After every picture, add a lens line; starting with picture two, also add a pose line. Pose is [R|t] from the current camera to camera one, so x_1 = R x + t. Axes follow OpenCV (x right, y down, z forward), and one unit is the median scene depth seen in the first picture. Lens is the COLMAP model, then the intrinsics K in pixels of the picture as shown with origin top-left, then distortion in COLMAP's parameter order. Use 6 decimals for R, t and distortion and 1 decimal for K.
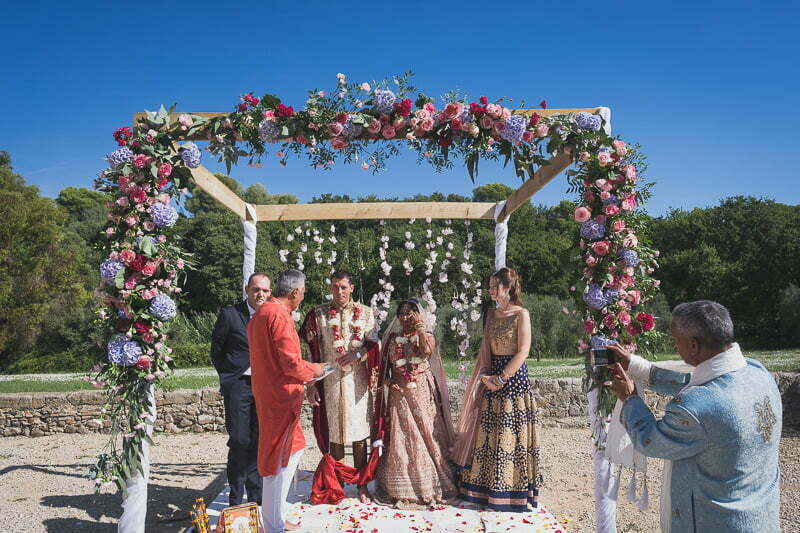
lens RADIAL K [[547.0, 0, 400.0], [0, 547.0, 266.5], [0, 0, 1]] dist [-0.003665, -0.002082]
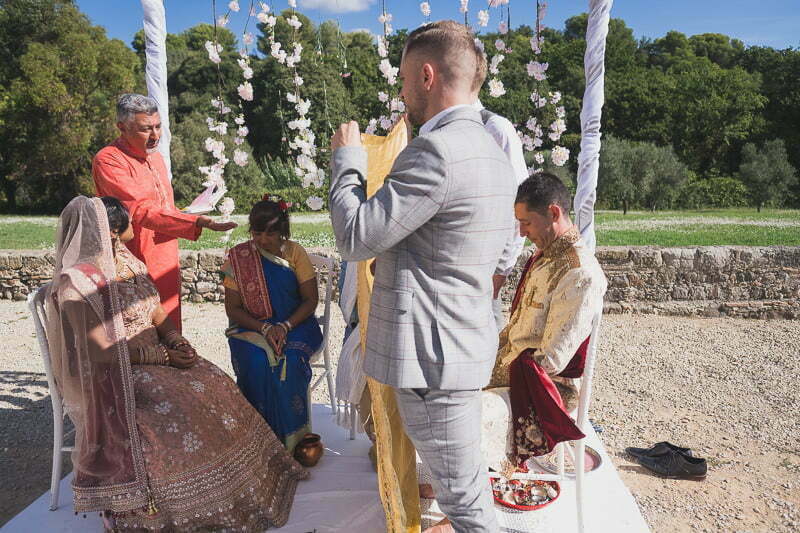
lens RADIAL K [[544.9, 0, 400.0], [0, 544.9, 266.5], [0, 0, 1]] dist [-0.021174, 0.000012]
pose [[0.989749, 0.033275, -0.138884, 0.070891], [0.006129, 0.961687, 0.274080, 0.042003], [0.142683, -0.272122, 0.951626, 0.415963]]
